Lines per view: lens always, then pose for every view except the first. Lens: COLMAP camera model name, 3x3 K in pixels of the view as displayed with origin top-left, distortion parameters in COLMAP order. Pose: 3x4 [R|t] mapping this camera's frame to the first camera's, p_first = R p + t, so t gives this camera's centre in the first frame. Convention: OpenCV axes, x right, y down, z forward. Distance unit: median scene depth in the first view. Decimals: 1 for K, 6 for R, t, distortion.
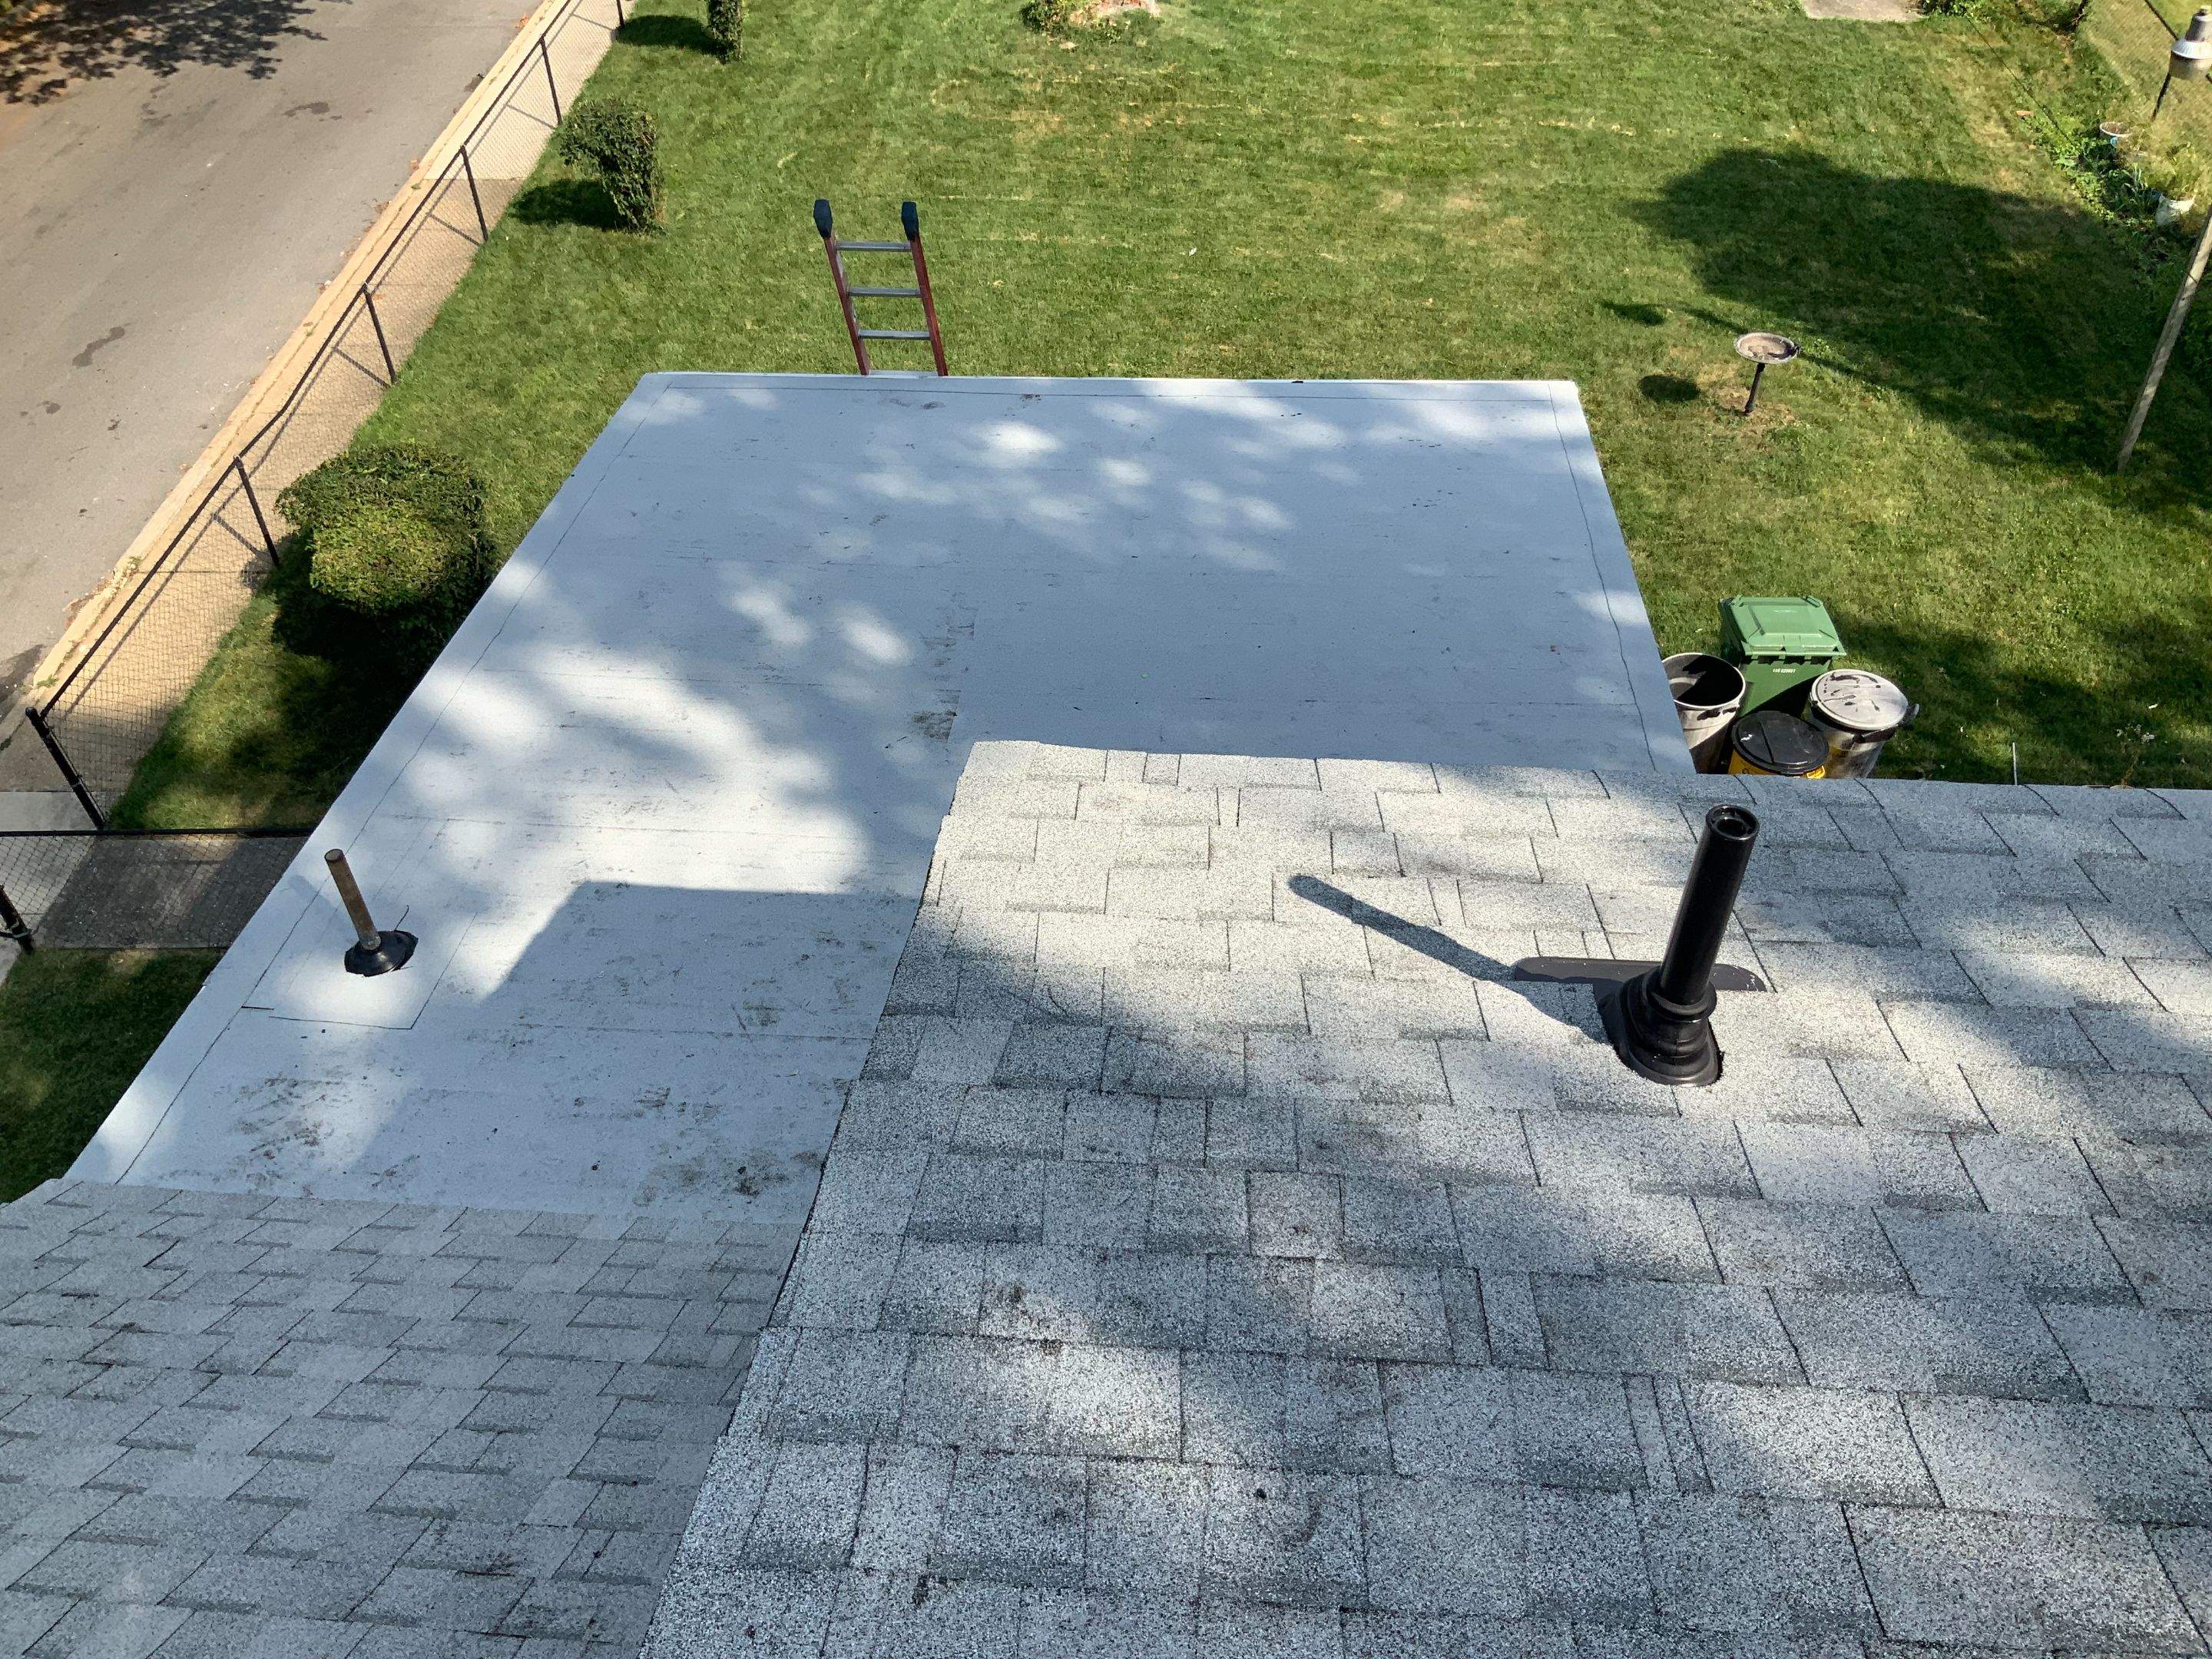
lens RADIAL K [[1844.4, 0, 1106.0], [0, 1844.4, 829.5], [0, 0, 1]] dist [0.040457, -0.083988]
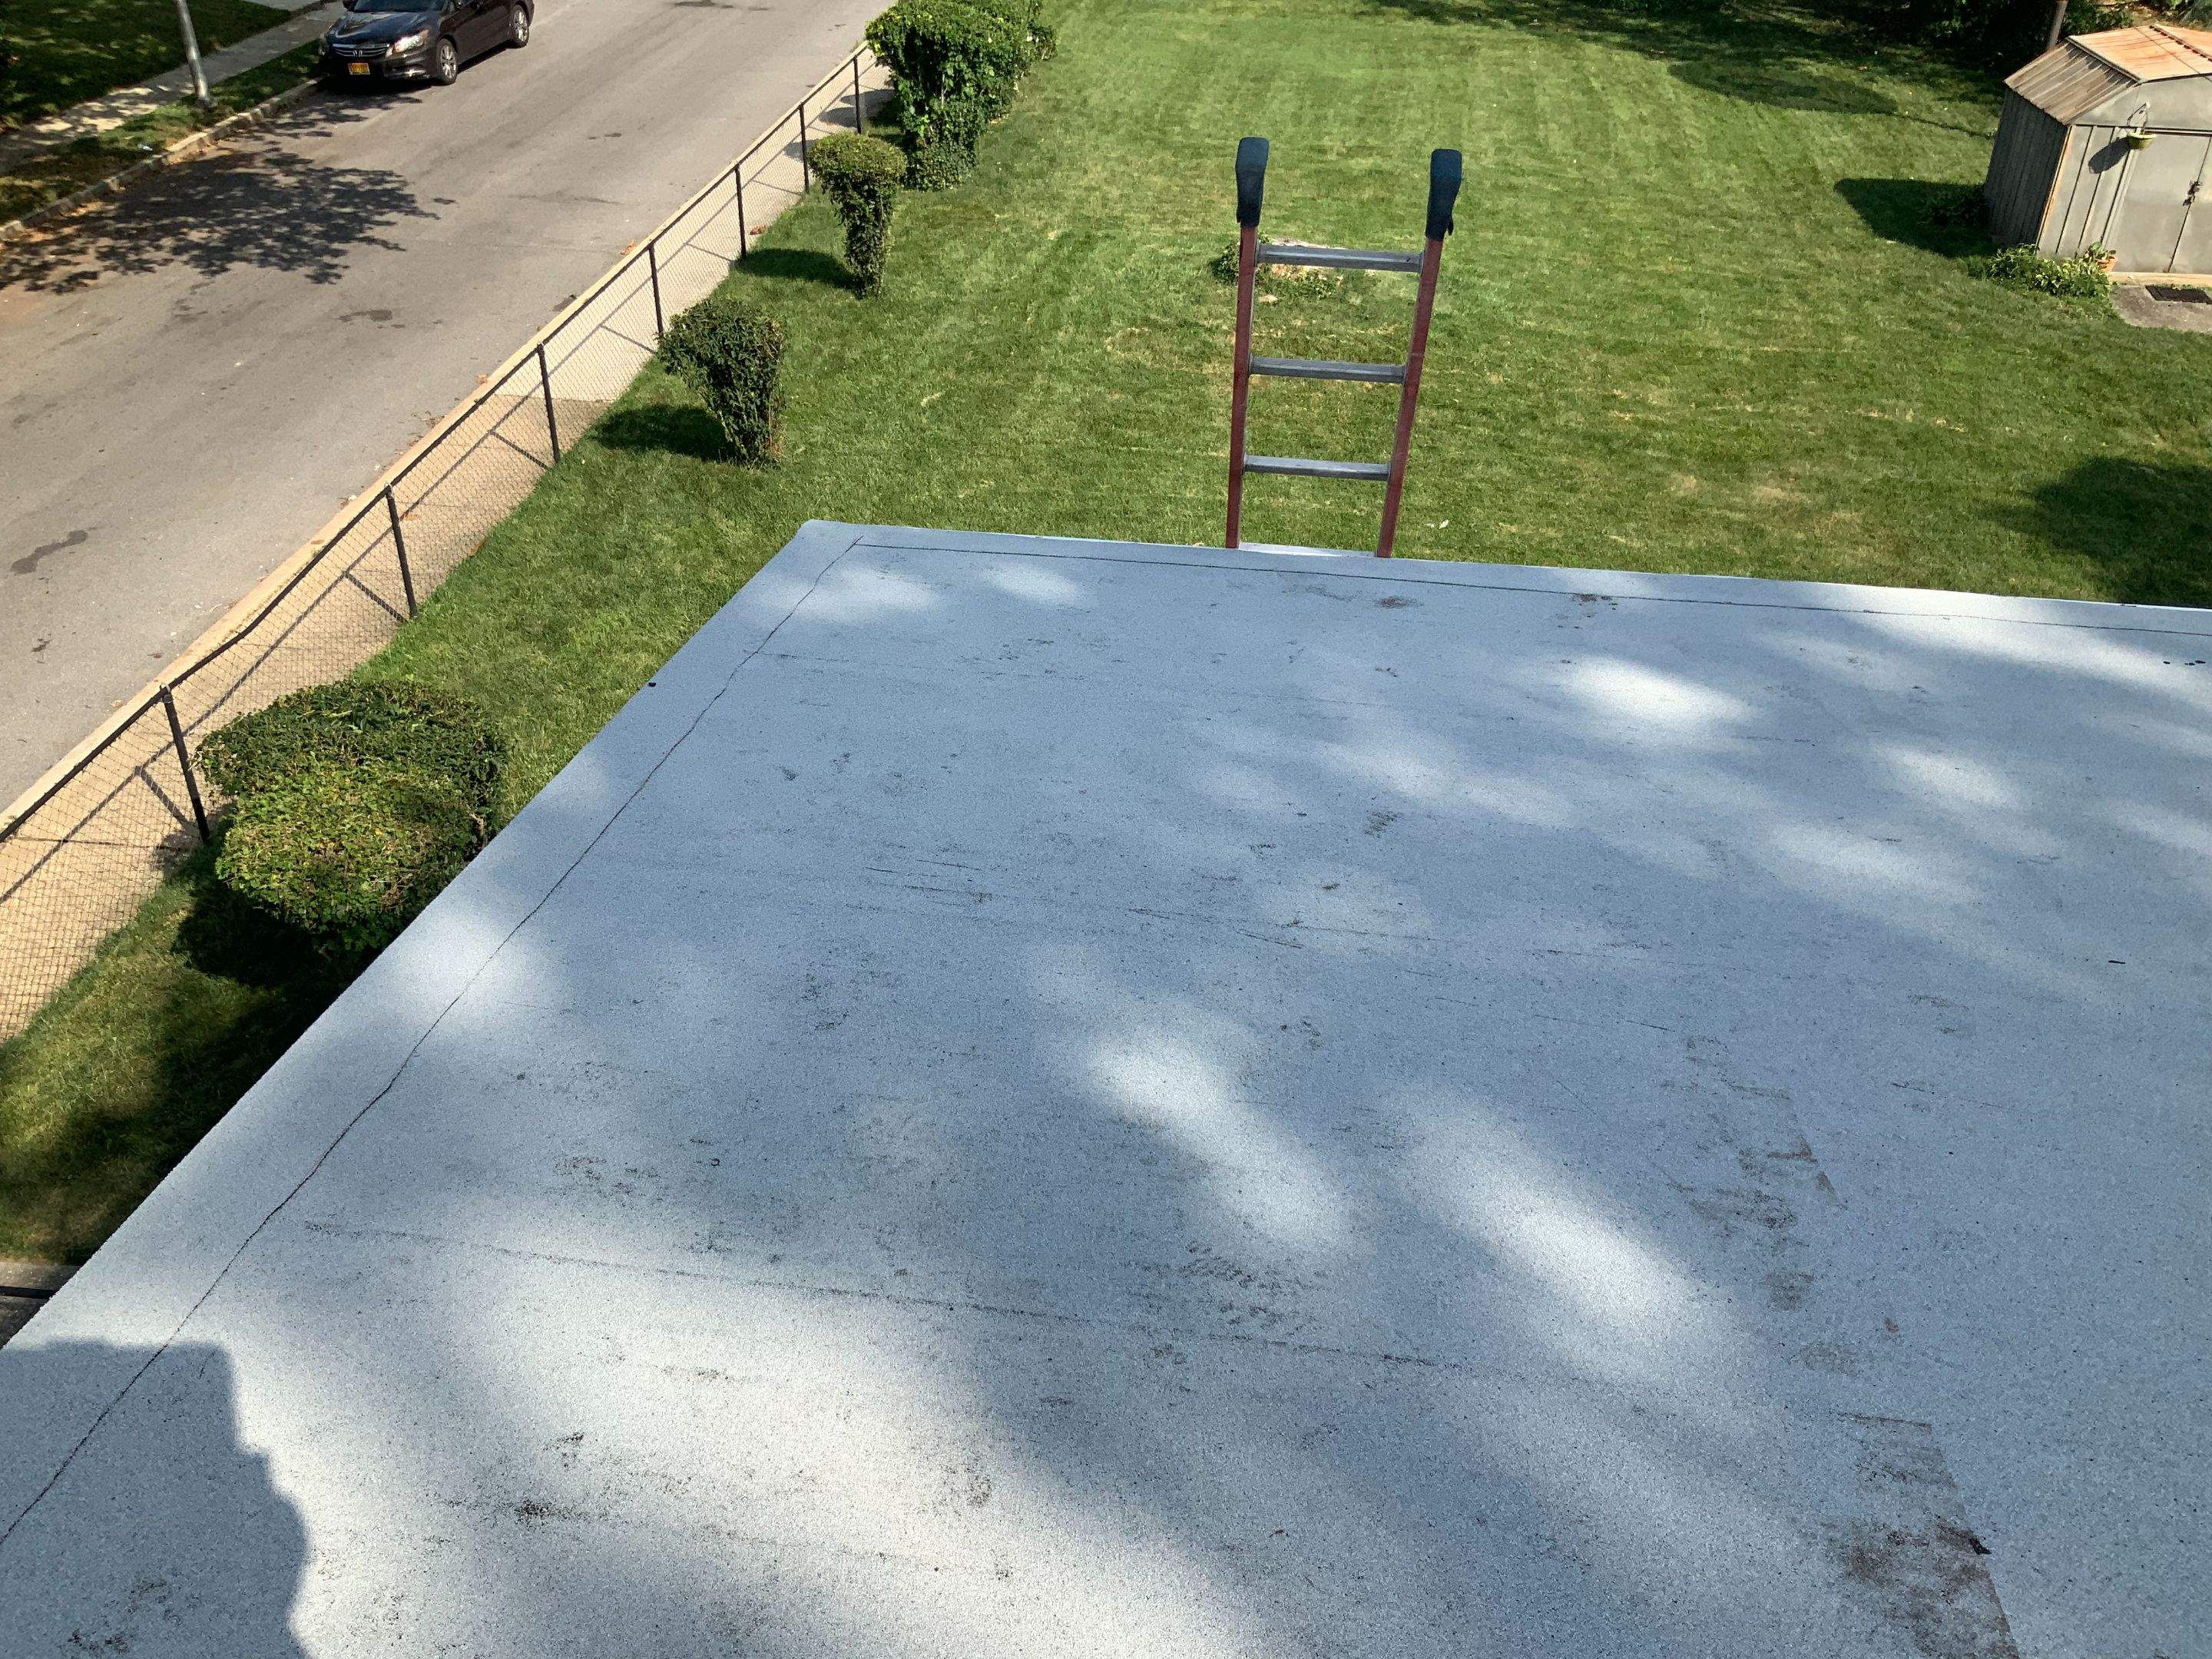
lens RADIAL K [[1844.4, 0, 1106.0], [0, 1844.4, 829.5], [0, 0, 1]] dist [0.040457, -0.083988]
pose [[0.997704, 0.064446, -0.020798, -0.072254], [-0.067097, 0.982294, -0.174917, -0.037645], [0.009157, 0.175911, 0.984364, 0.247029]]
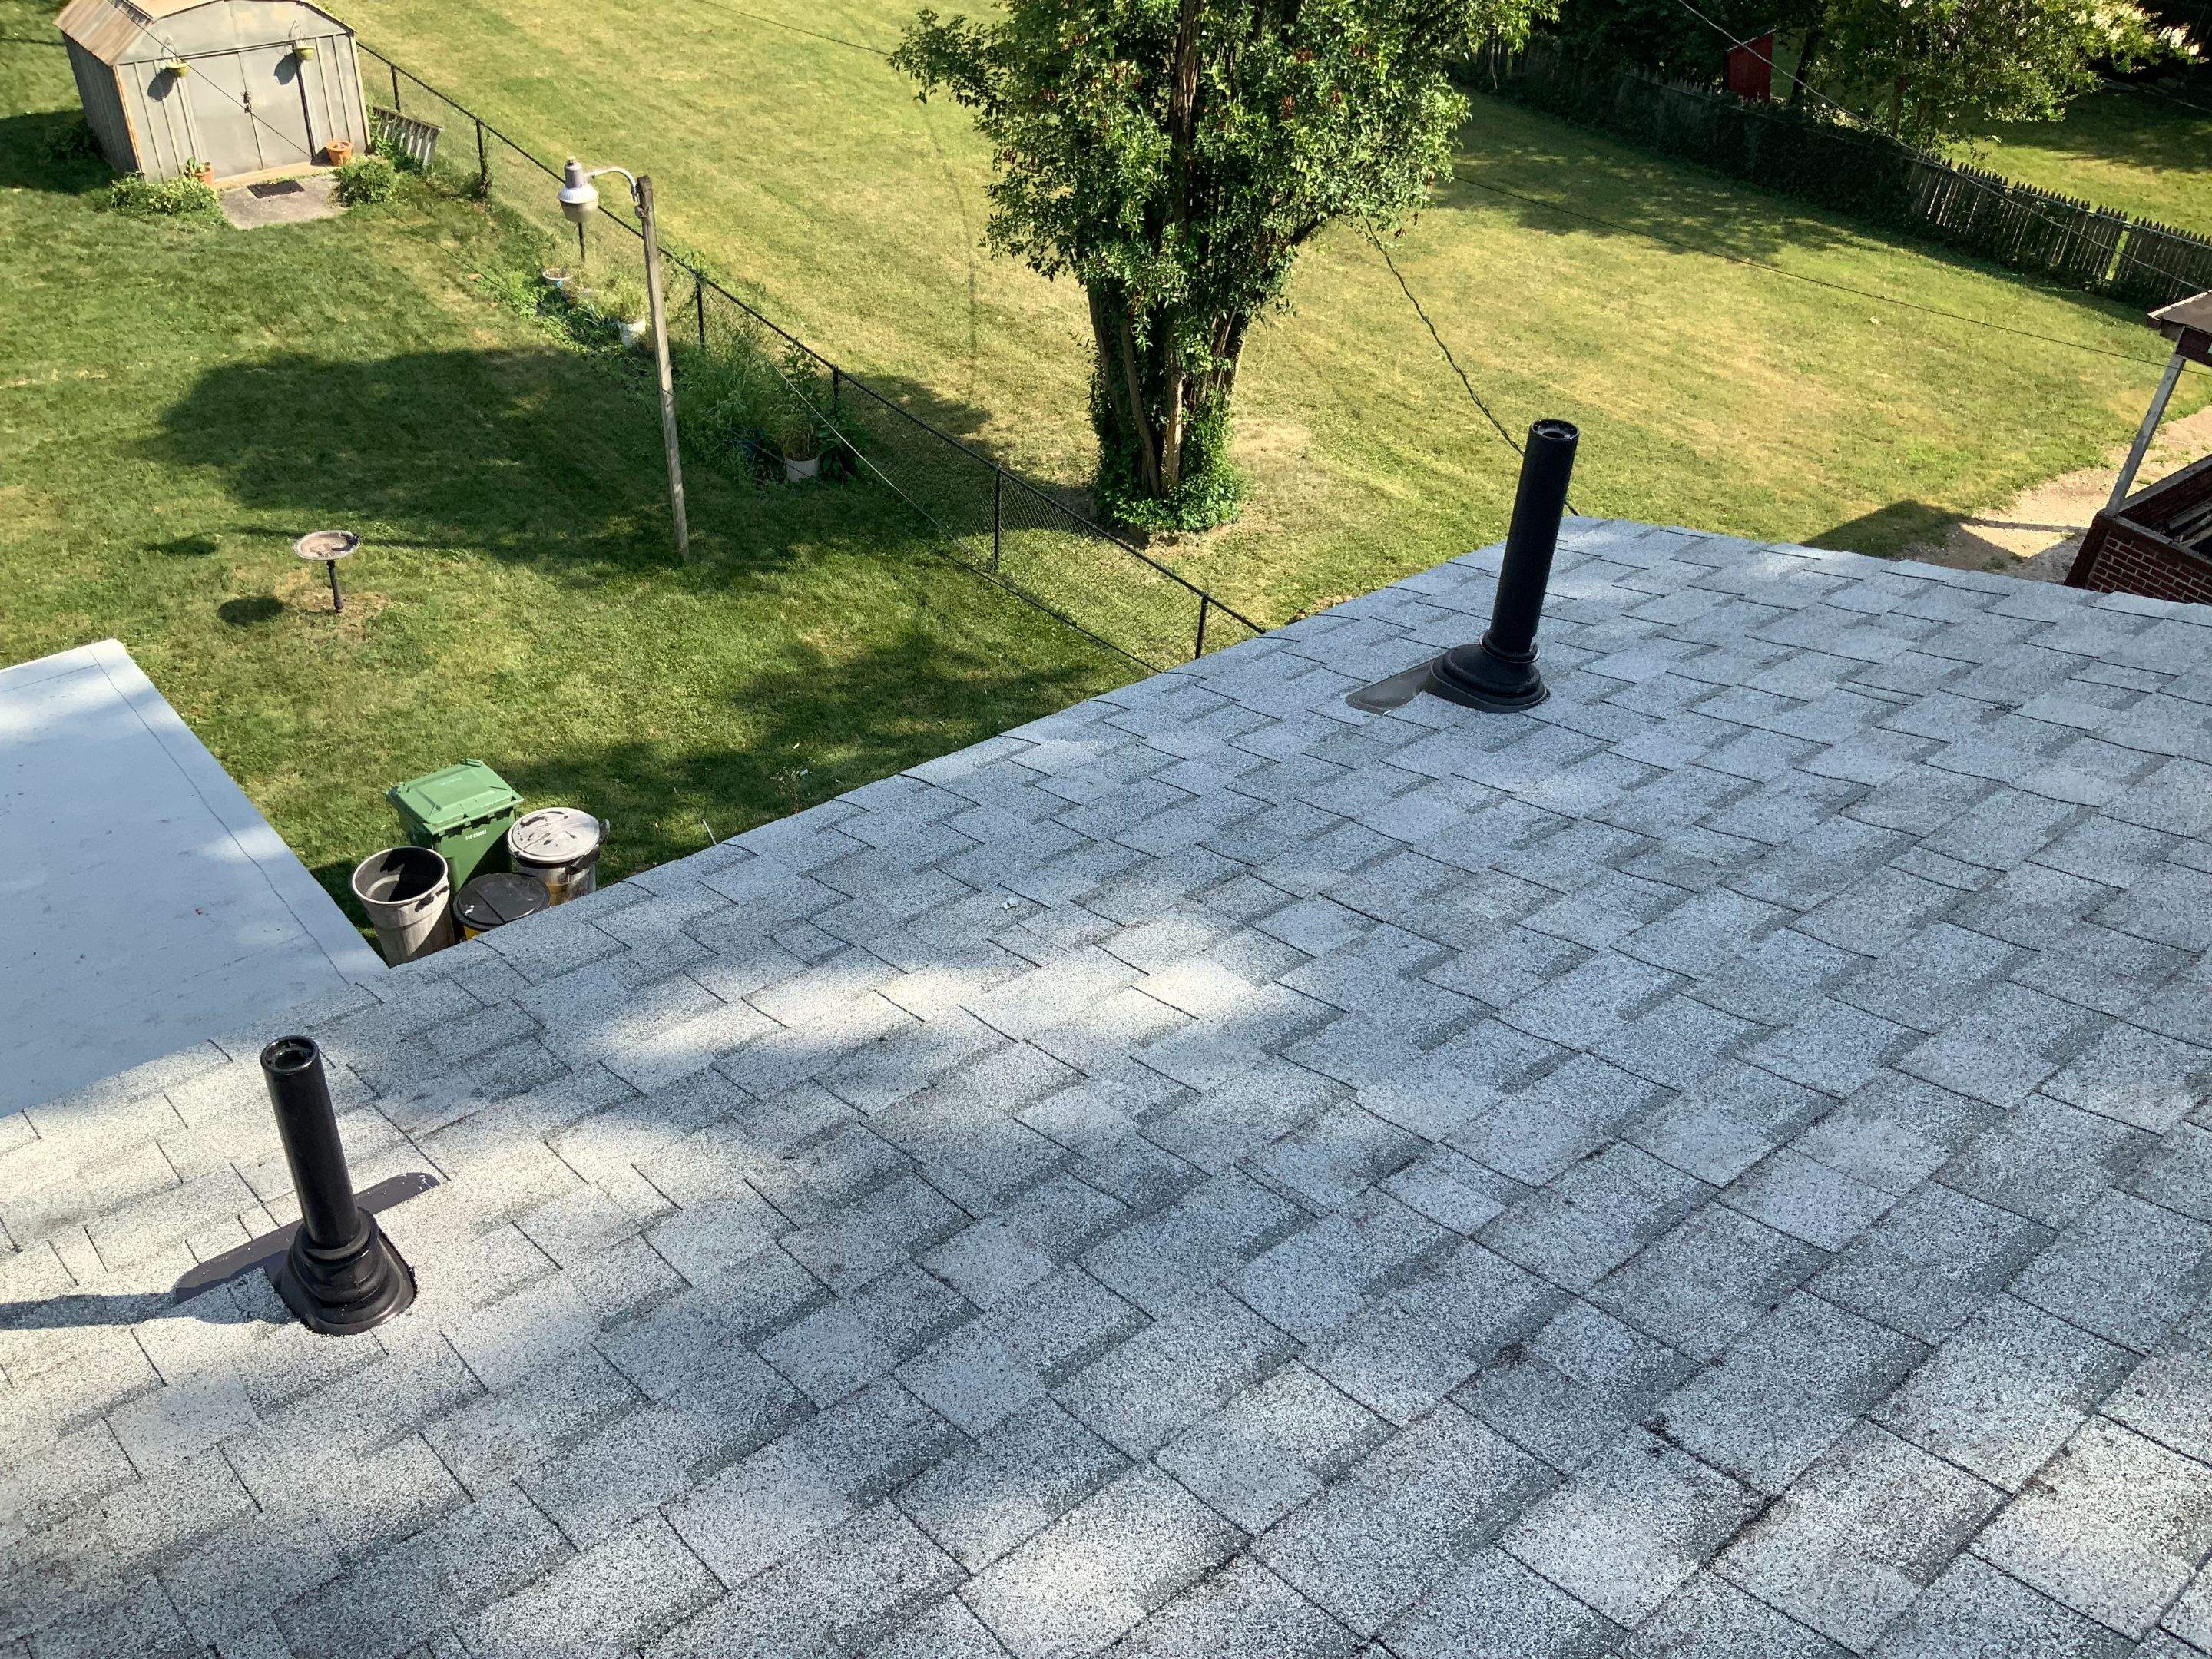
lens RADIAL K [[1832.1, 0, 1098.4], [0, 1832.1, 830.2], [0, 0, 1]] dist [0.105810, -0.225394]
pose [[0.726374, -0.360387, 0.585236, 0.015970], [0.412523, 0.909673, 0.048165, 0.002129], [-0.549732, 0.206438, 0.809431, -0.002409]]
